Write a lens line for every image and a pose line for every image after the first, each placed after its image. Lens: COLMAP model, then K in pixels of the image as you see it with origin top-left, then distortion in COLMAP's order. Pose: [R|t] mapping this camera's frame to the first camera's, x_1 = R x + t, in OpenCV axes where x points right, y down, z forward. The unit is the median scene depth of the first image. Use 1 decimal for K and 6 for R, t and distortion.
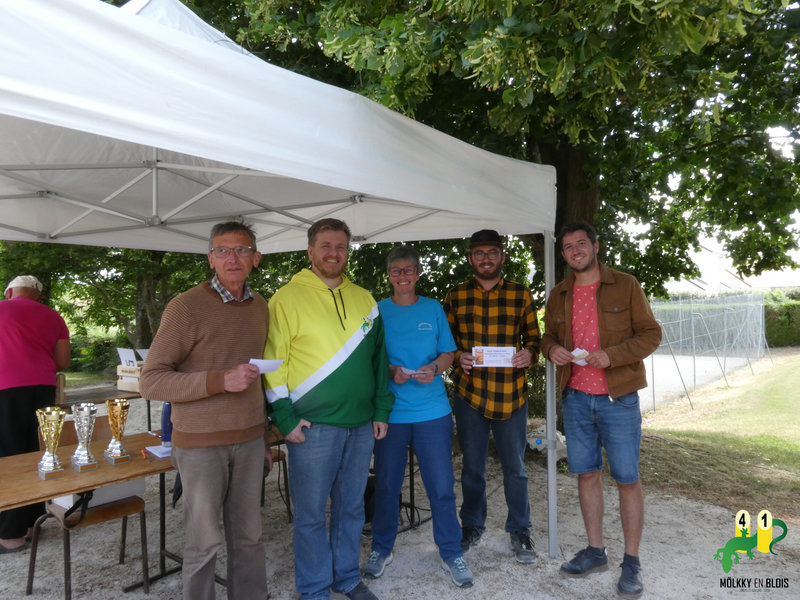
lens RADIAL K [[562.0, 0, 399.6], [0, 562.0, 284.9], [0, 0, 1]] dist [-0.185626, 0.143948]
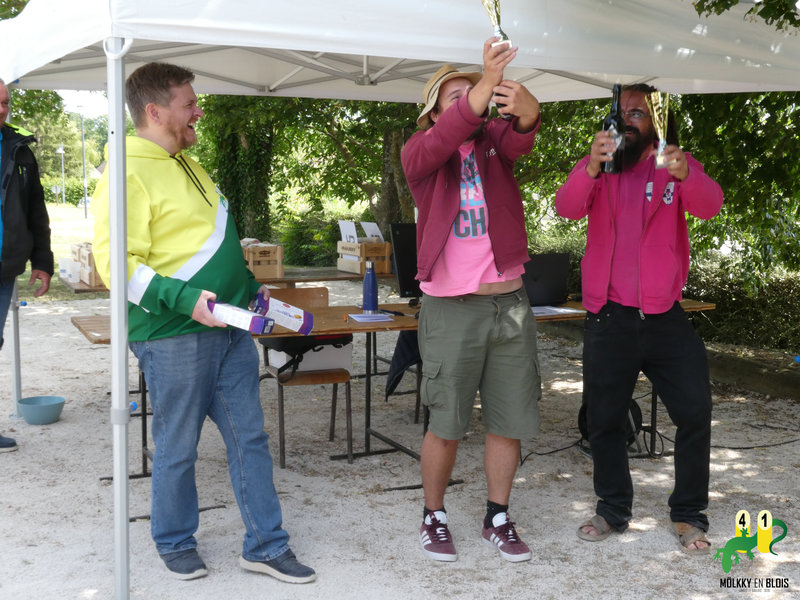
lens RADIAL K [[1076.5, 0, 399.9], [0, 1076.5, 323.5], [0, 0, 1]] dist [-0.026193, 0.031158]
pose [[0.892239, 0.090700, -0.442362, 0.383240], [-0.011862, 0.983990, 0.177827, -0.036059], [0.451409, -0.153417, 0.879030, -0.561687]]
